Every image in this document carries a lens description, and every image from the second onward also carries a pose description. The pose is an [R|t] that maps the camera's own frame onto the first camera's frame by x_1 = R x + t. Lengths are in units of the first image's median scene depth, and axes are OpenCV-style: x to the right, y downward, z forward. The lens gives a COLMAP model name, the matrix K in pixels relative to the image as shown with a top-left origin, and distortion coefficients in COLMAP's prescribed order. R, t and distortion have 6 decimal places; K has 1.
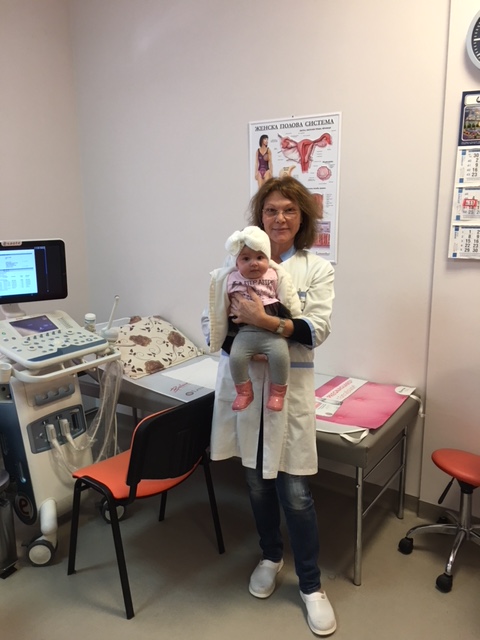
lens RADIAL K [[558.7, 0, 238.6], [0, 558.7, 320.3], [0, 0, 1]] dist [0.050319, -0.041890]
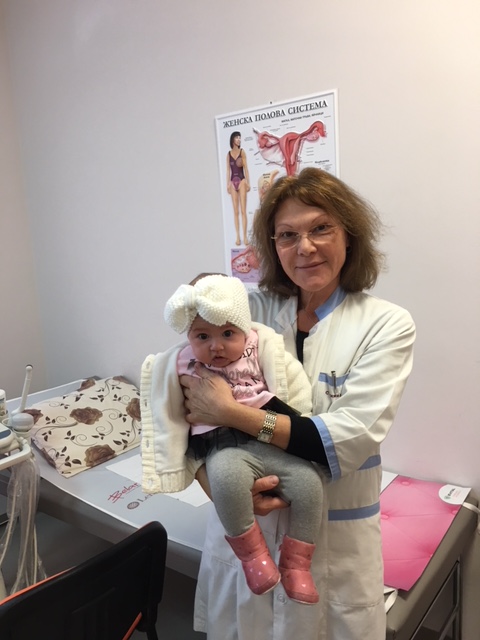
lens RADIAL K [[558.7, 0, 241.8], [0, 558.7, 315.2], [0, 0, 1]] dist [0.050319, -0.041890]
pose [[0.997250, -0.041006, -0.061733, 0.089910], [0.037814, 0.997929, -0.052031, -0.055538], [0.063739, 0.049554, 0.996736, 0.290450]]
